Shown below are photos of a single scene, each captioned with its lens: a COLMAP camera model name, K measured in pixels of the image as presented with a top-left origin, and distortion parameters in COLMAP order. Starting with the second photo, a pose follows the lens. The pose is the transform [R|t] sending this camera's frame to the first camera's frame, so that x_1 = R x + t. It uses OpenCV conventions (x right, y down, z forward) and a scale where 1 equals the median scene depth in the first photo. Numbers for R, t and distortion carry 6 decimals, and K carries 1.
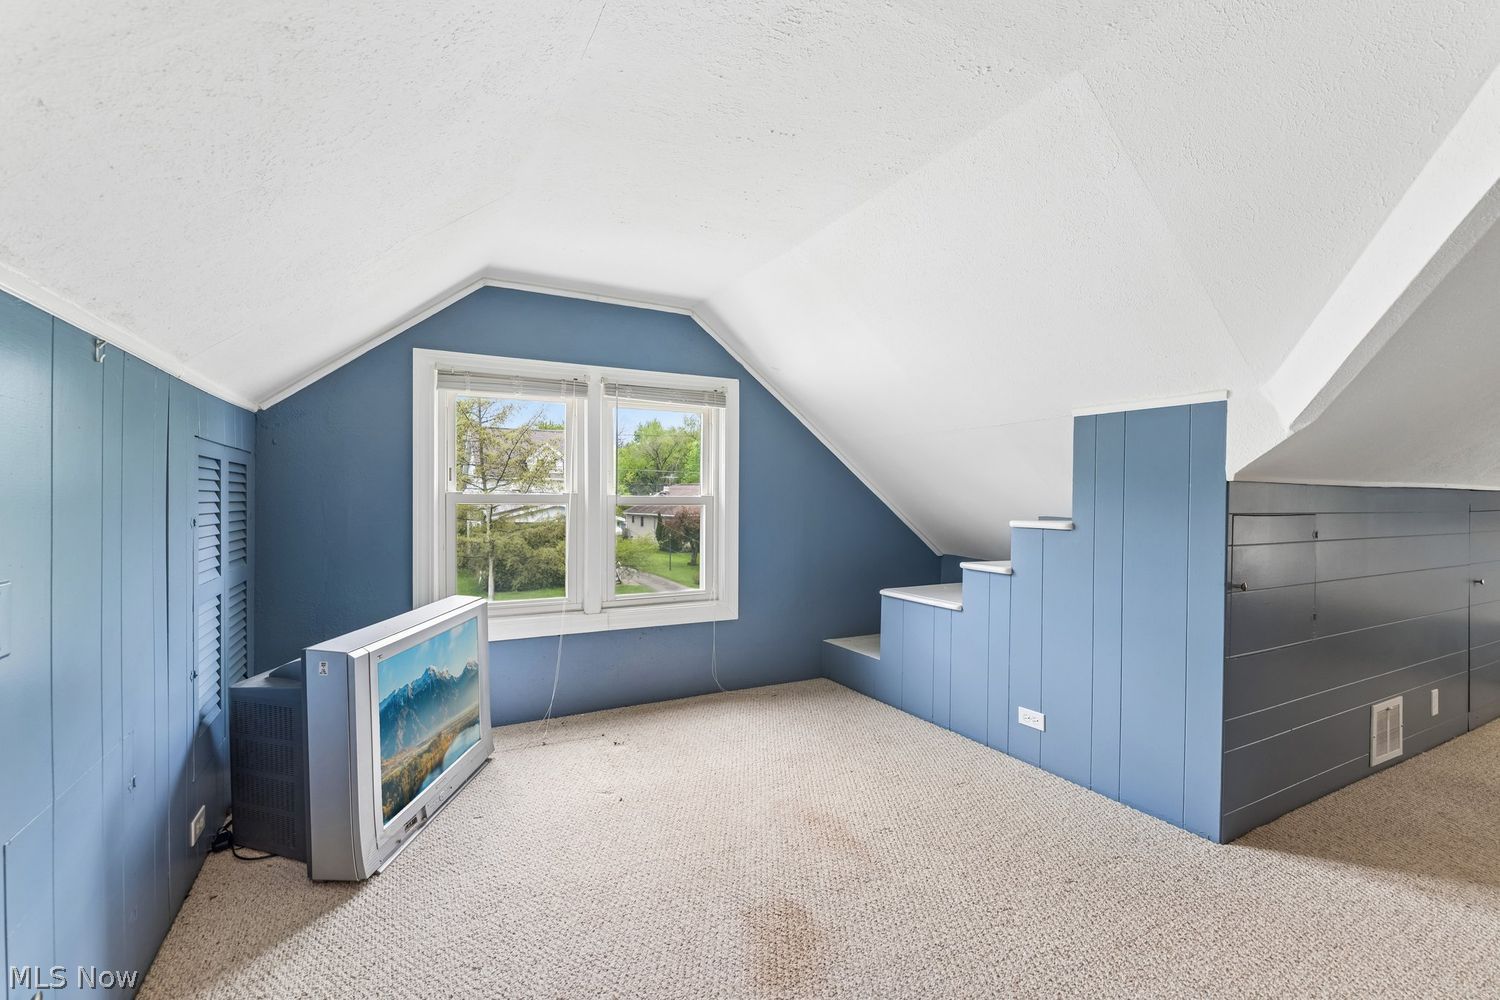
lens RADIAL K [[606.1, 0, 704.7], [0, 606.1, 506.4], [0, 0, 1]] dist [0.002552, -0.000796]
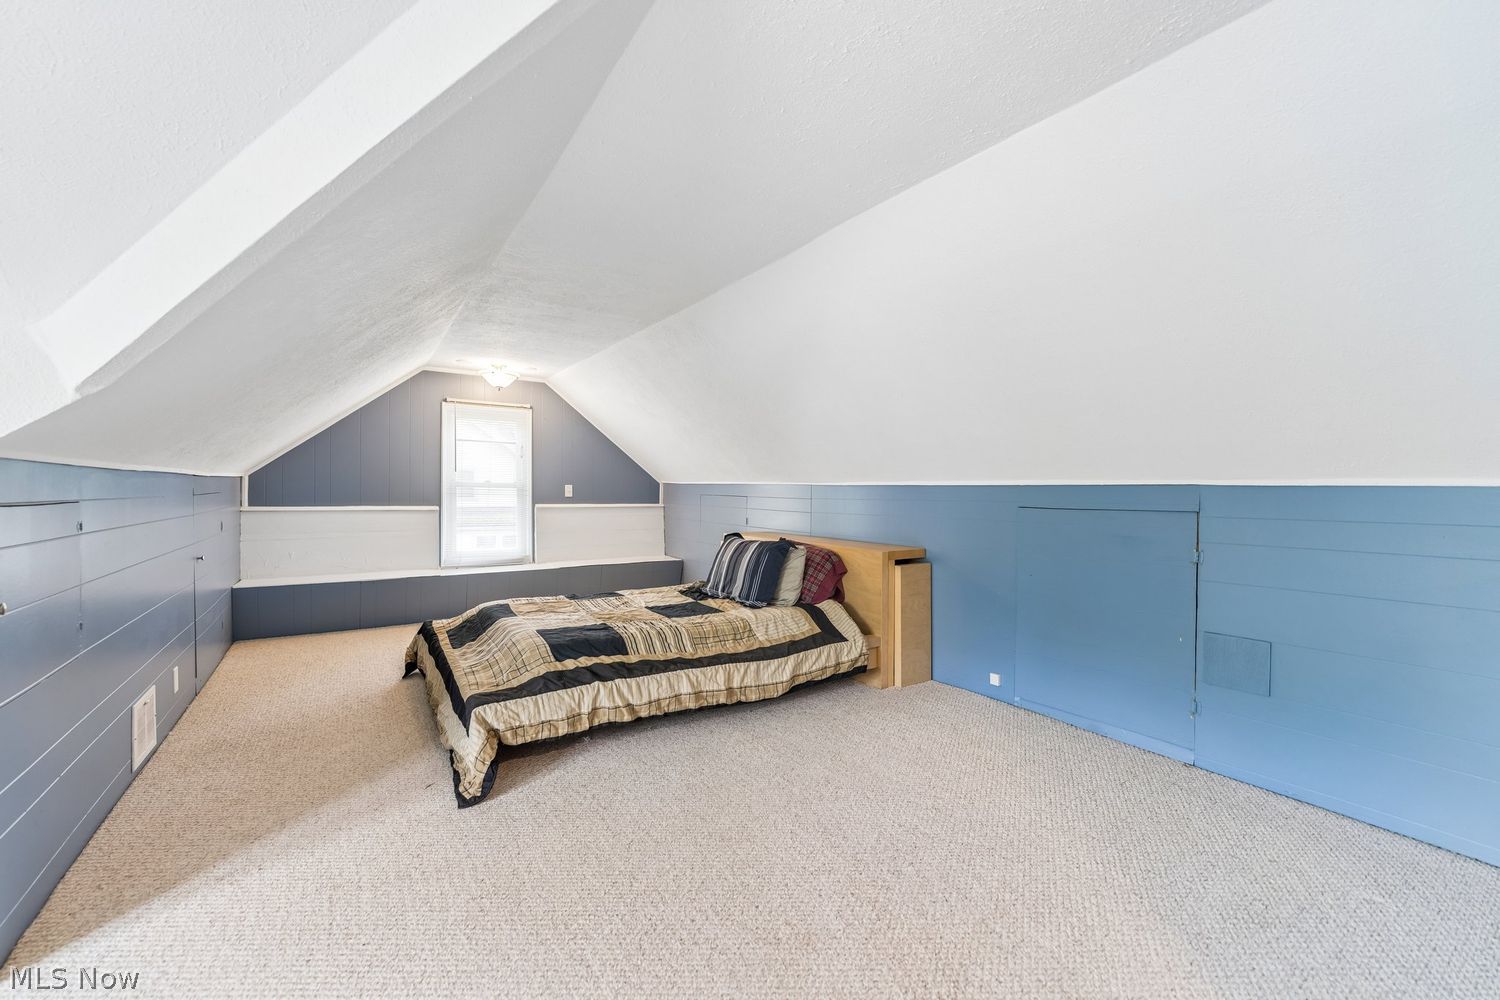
lens RADIAL K [[606.1, 0, 749.3], [0, 606.1, 497.7], [0, 0, 1]] dist [0.002552, -0.000796]
pose [[-0.117576, -0.016864, 0.992921, 0.082079], [0.004470, 0.999837, 0.017511, -0.002830], [-0.993054, 0.006497, -0.117482, 0.195189]]
